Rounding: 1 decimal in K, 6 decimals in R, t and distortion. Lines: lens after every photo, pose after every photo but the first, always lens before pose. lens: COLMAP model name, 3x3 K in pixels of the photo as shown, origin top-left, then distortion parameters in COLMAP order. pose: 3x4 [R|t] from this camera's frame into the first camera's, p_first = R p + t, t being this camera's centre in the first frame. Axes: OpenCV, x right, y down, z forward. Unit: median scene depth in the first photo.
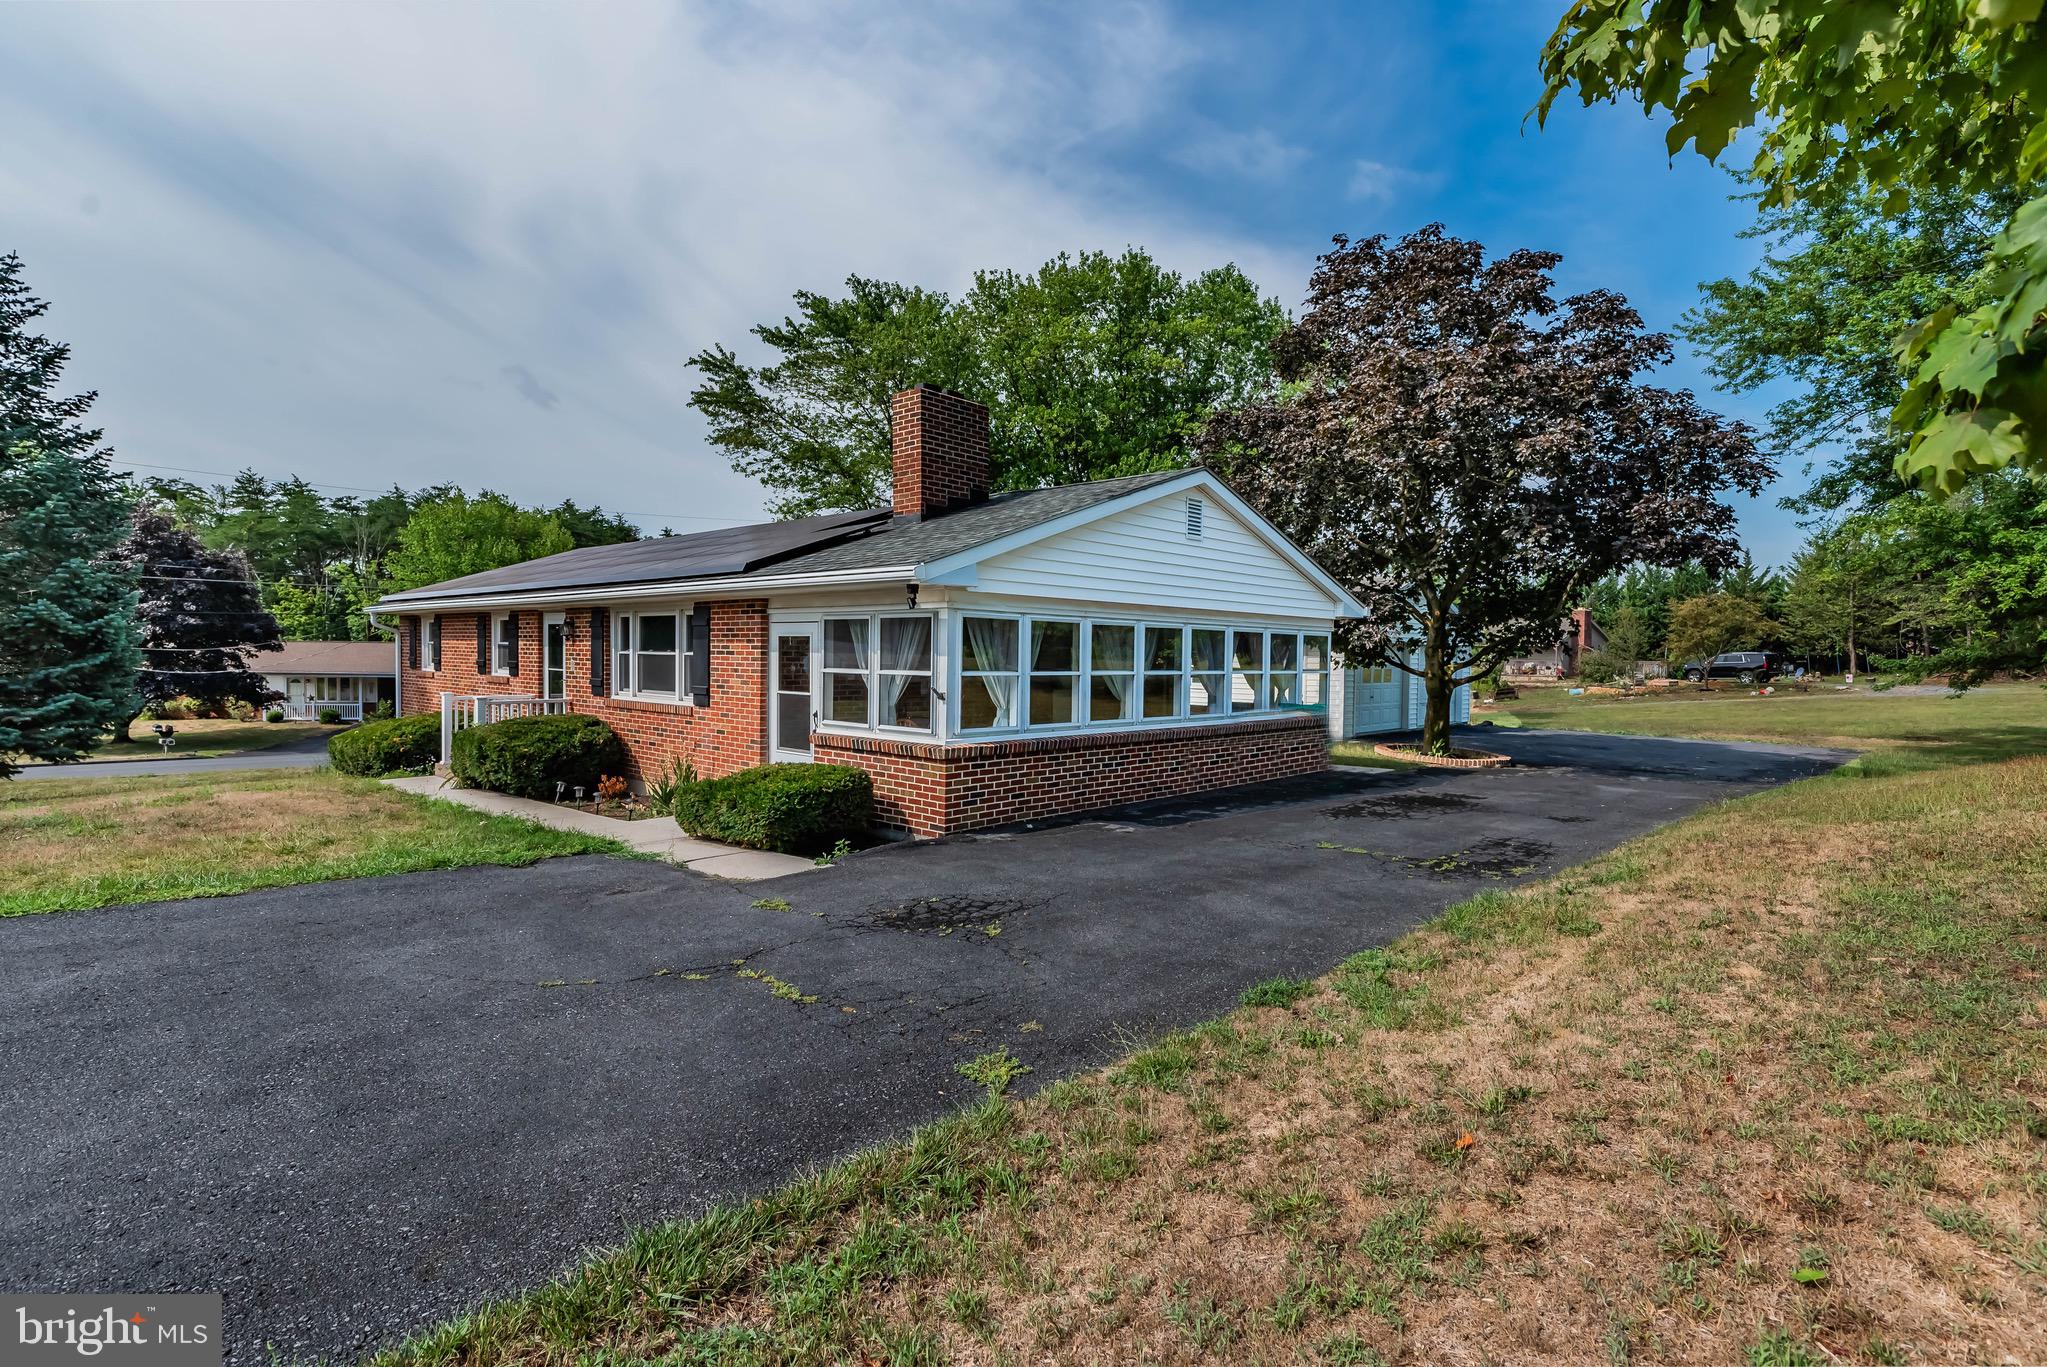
lens RADIAL K [[1000.9, 0, 1048.2], [0, 1000.9, 645.6], [0, 0, 1]] dist [0.000191, 0.000570]
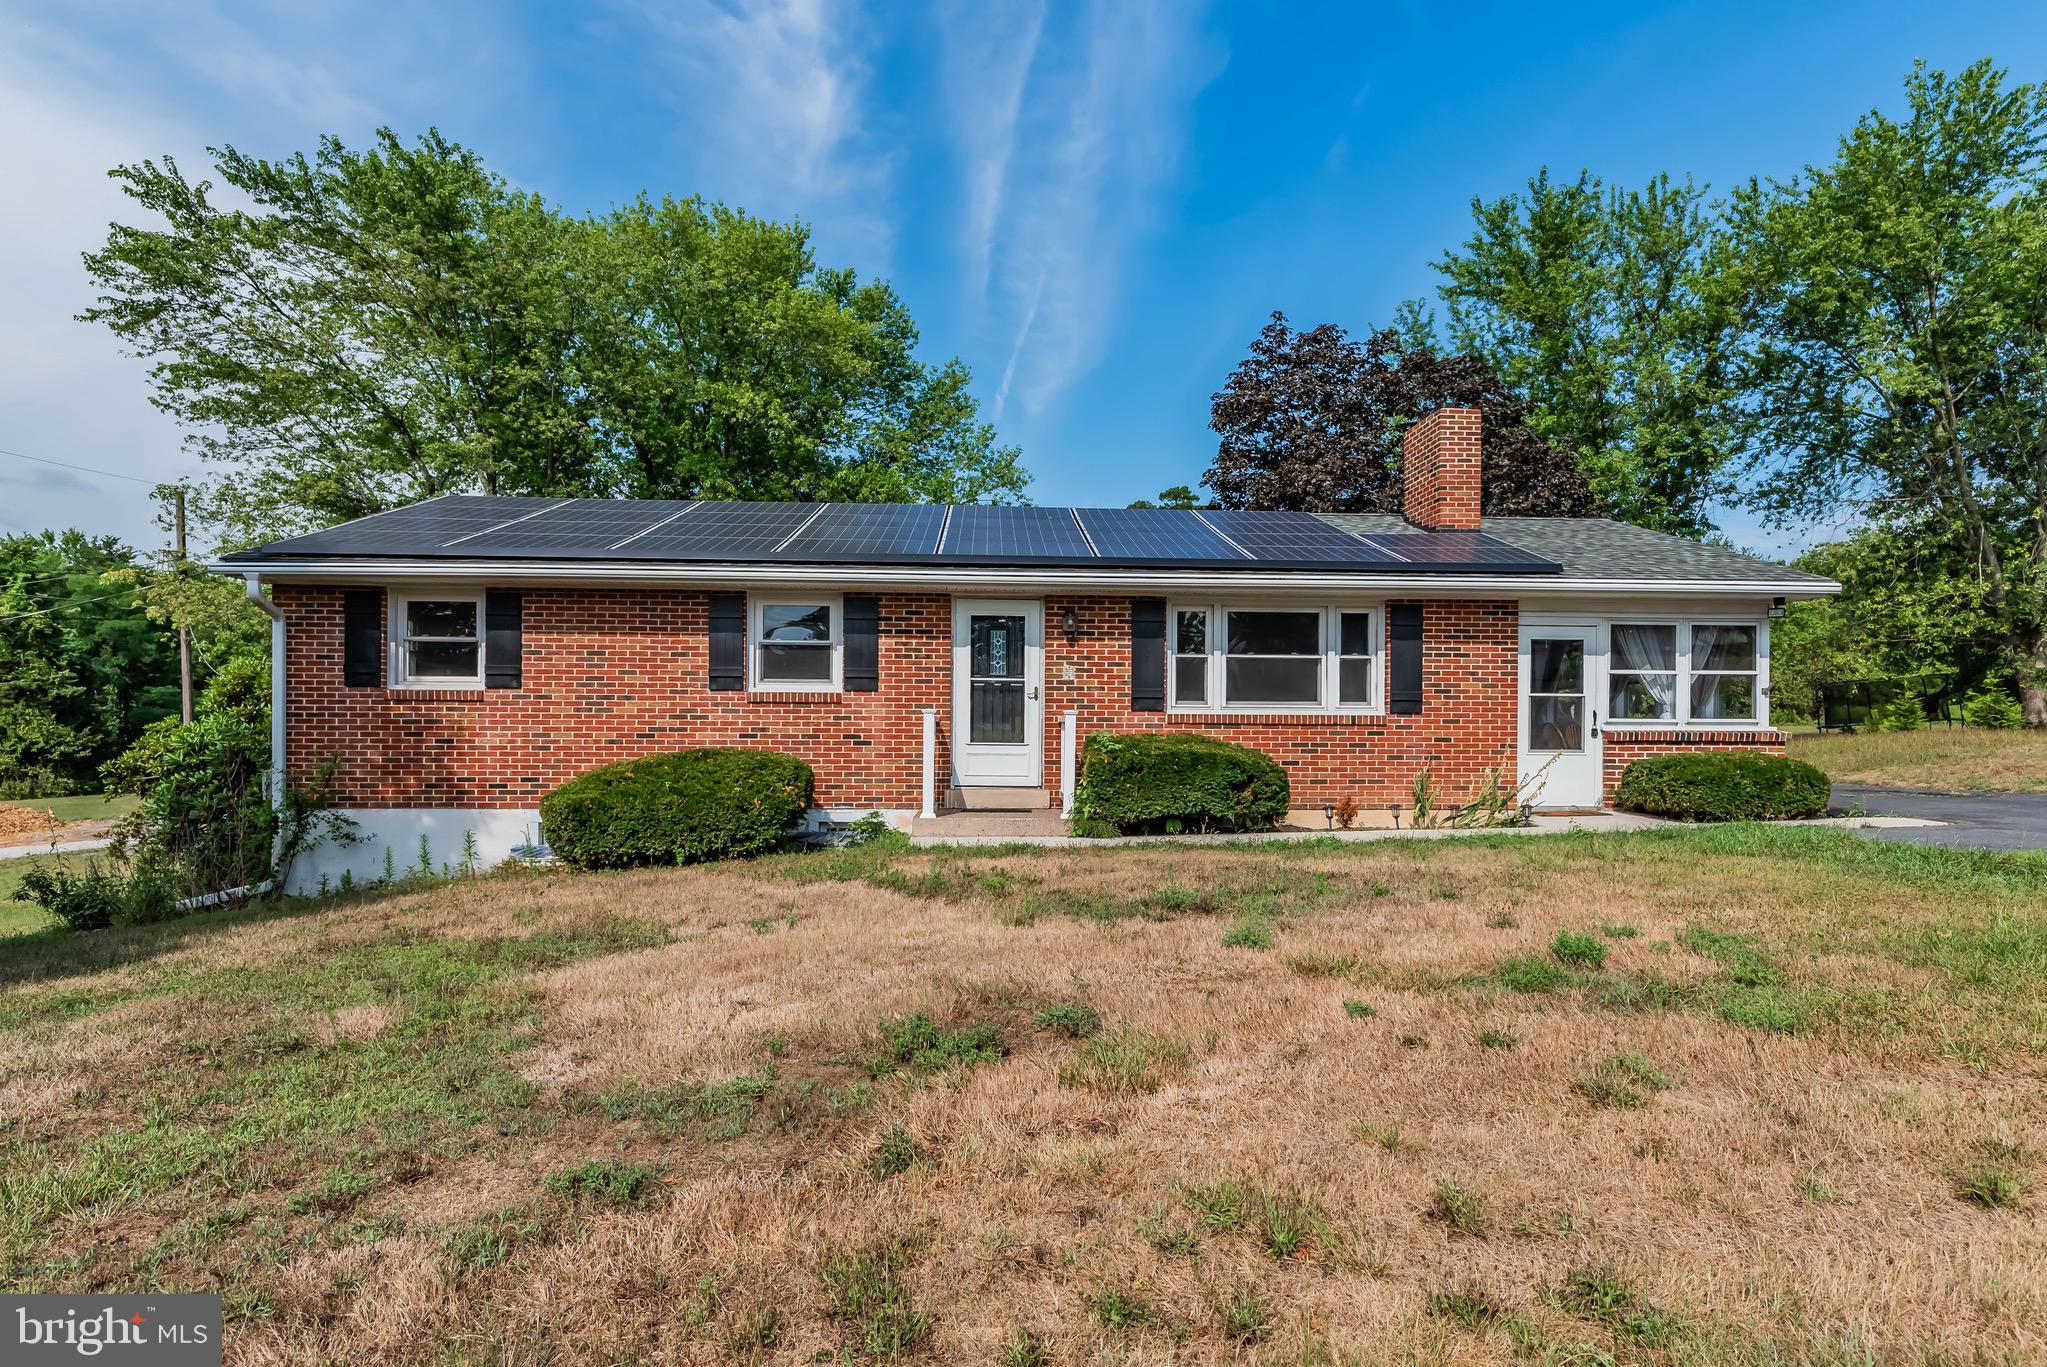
lens RADIAL K [[1000.9, 0, 1048.2], [0, 1000.9, 645.6], [0, 0, 1]] dist [0.000191, 0.000570]
pose [[0.710374, 0.000346, 0.703825, -1.341405], [-0.001441, 0.999998, 0.000962, -0.002908], [-0.703823, -0.001698, 0.710373, 0.609456]]
